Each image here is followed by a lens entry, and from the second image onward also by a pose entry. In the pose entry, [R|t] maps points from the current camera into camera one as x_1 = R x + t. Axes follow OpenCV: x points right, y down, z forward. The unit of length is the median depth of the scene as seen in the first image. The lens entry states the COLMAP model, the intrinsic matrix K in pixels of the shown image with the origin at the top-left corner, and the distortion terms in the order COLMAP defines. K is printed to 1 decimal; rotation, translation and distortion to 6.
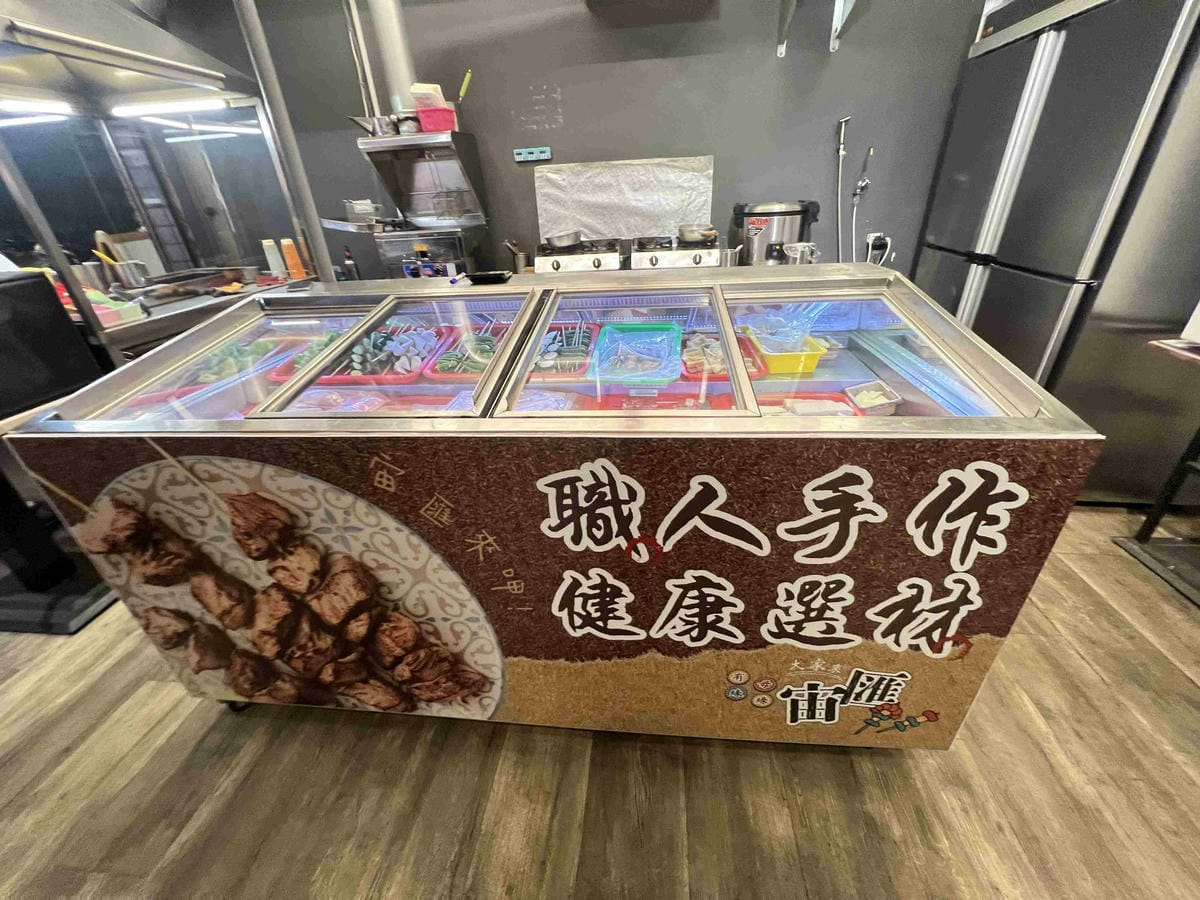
lens RADIAL K [[479.7, 0, 597.7], [0, 479.7, 448.8], [0, 0, 1]] dist [-0.002523, 0.000609]
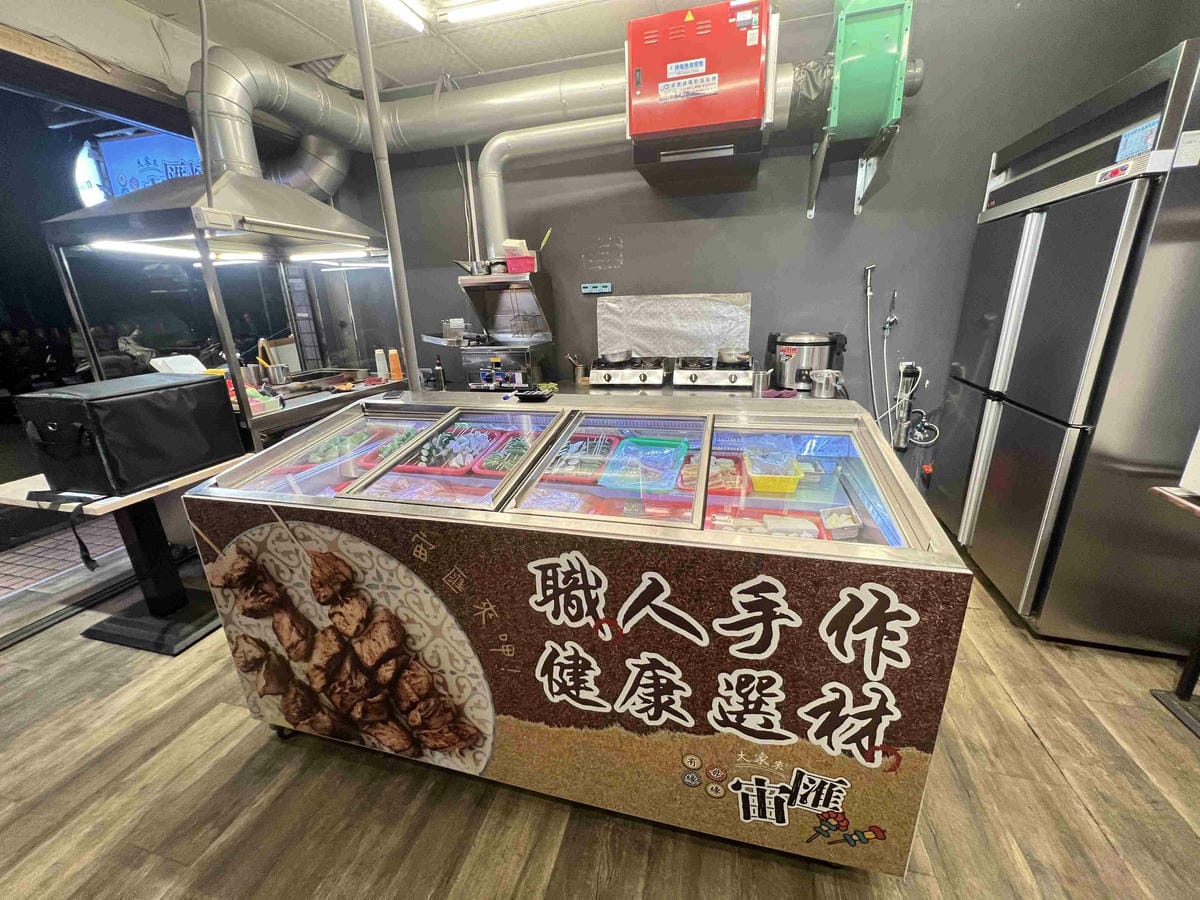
lens RADIAL K [[479.7, 0, 597.7], [0, 479.7, 448.8], [0, 0, 1]] dist [-0.002523, 0.000609]
pose [[0.987476, 0.065795, -0.143394, 0.191358], [-0.091364, 0.979459, -0.179757, -0.018908], [0.128621, 0.190607, 0.973204, -0.260929]]
